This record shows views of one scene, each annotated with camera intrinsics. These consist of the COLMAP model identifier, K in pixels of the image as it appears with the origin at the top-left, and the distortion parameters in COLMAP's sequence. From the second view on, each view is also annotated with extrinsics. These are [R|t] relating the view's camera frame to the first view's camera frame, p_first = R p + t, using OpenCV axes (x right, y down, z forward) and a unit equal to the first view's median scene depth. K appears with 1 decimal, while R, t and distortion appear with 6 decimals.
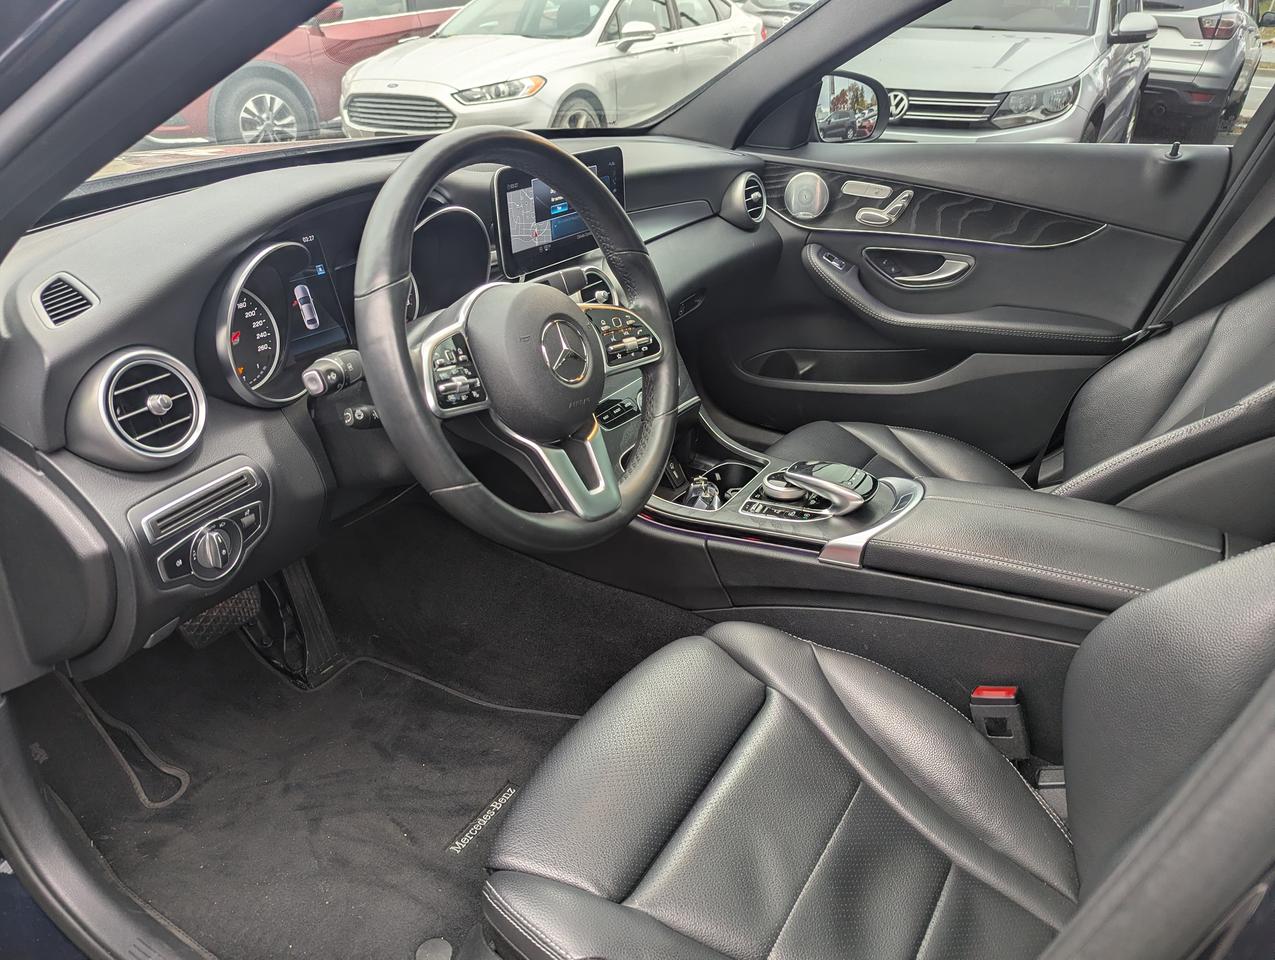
lens RADIAL K [[886.9, 0, 642.8], [0, 886.9, 483.3], [0, 0, 1]] dist [0.047077, -0.059738]
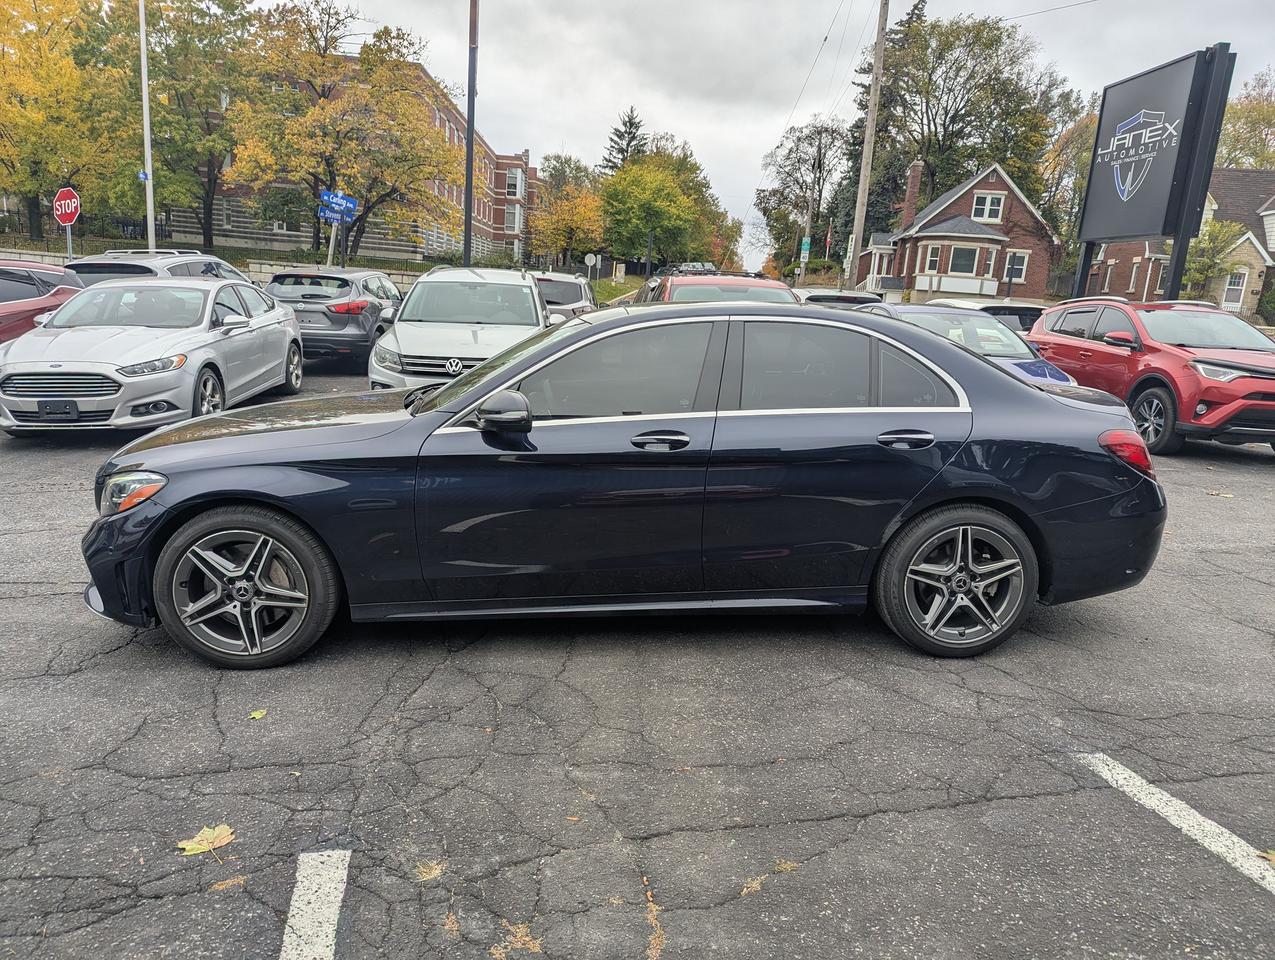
lens RADIAL K [[876.1, 0, 641.4], [0, 876.1, 490.3], [0, 0, 1]] dist [0.084562, -0.083444]
pose [[0.815130, -0.123781, 0.565899, -0.433626], [0.259980, 0.951164, -0.166426, 0.196786], [-0.517662, 0.282781, 0.807502, -0.527224]]
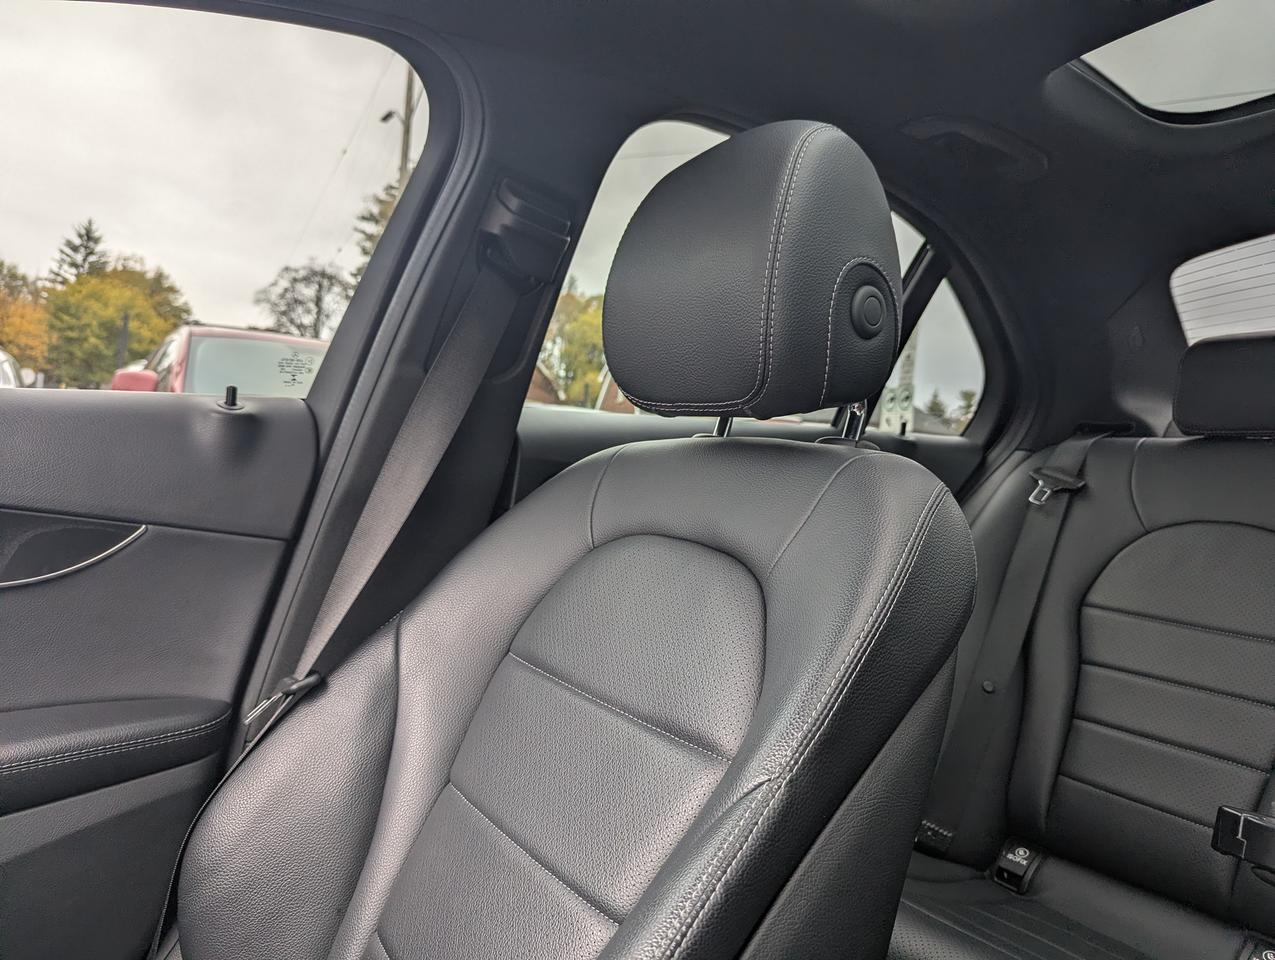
lens RADIAL K [[903.2, 0, 618.8], [0, 903.2, 495.6], [0, 0, 1]] dist [0.018535, -0.020304]
pose [[0.419380, -0.022860, 0.907523, 0.038666], [0.374805, 0.914863, -0.150158, -0.031242], [-0.826826, 0.403117, 0.392243, 0.143973]]
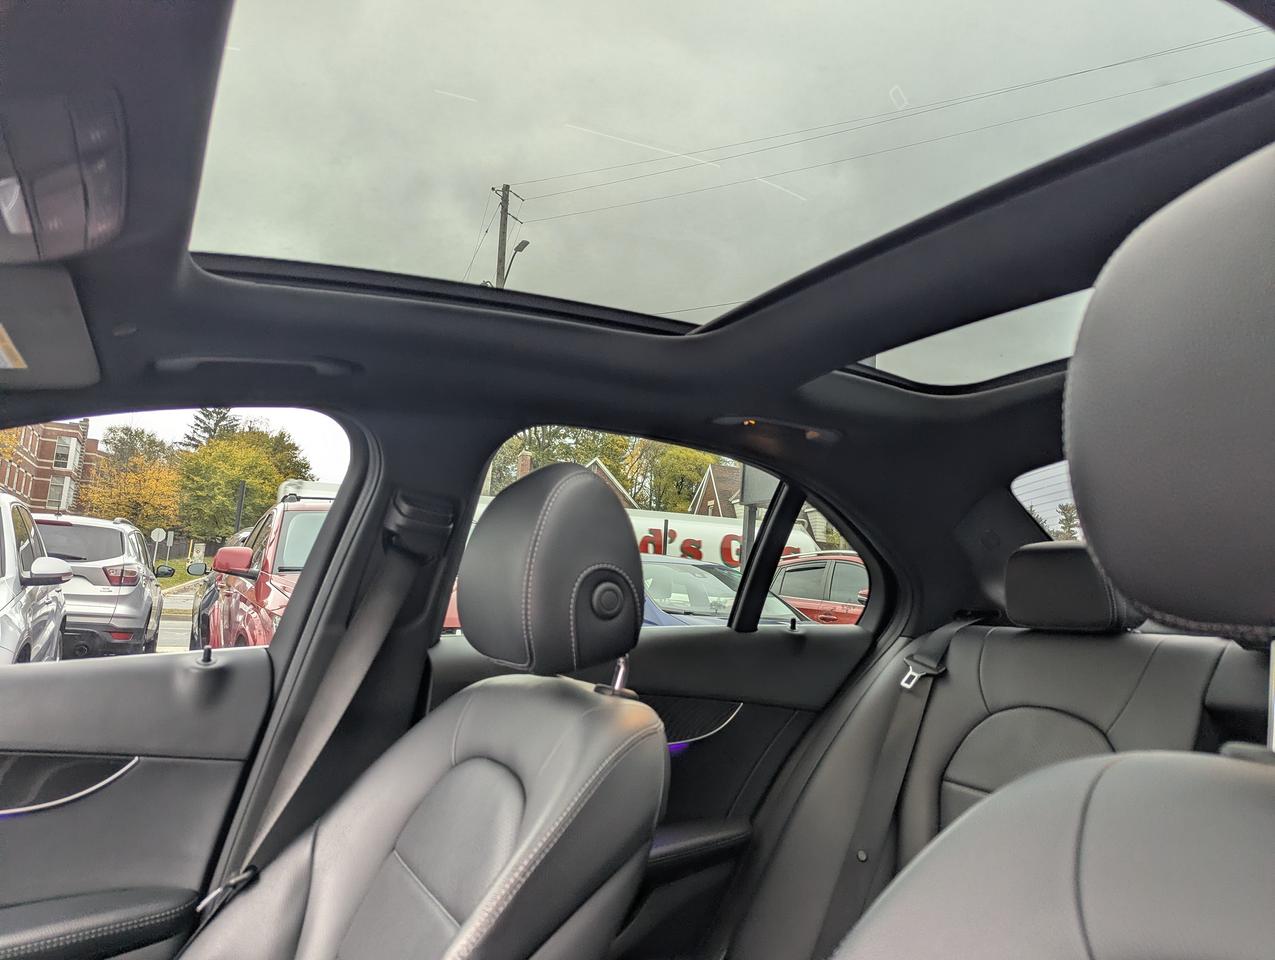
lens RADIAL K [[886.9, 0, 642.8], [0, 886.9, 483.3], [0, 0, 1]] dist [0.047077, -0.059738]
pose [[0.494622, 0.096649, 0.863717, 0.017703], [0.394305, 0.860677, -0.322115, -0.021757], [-0.774514, 0.499893, 0.387601, 0.073972]]
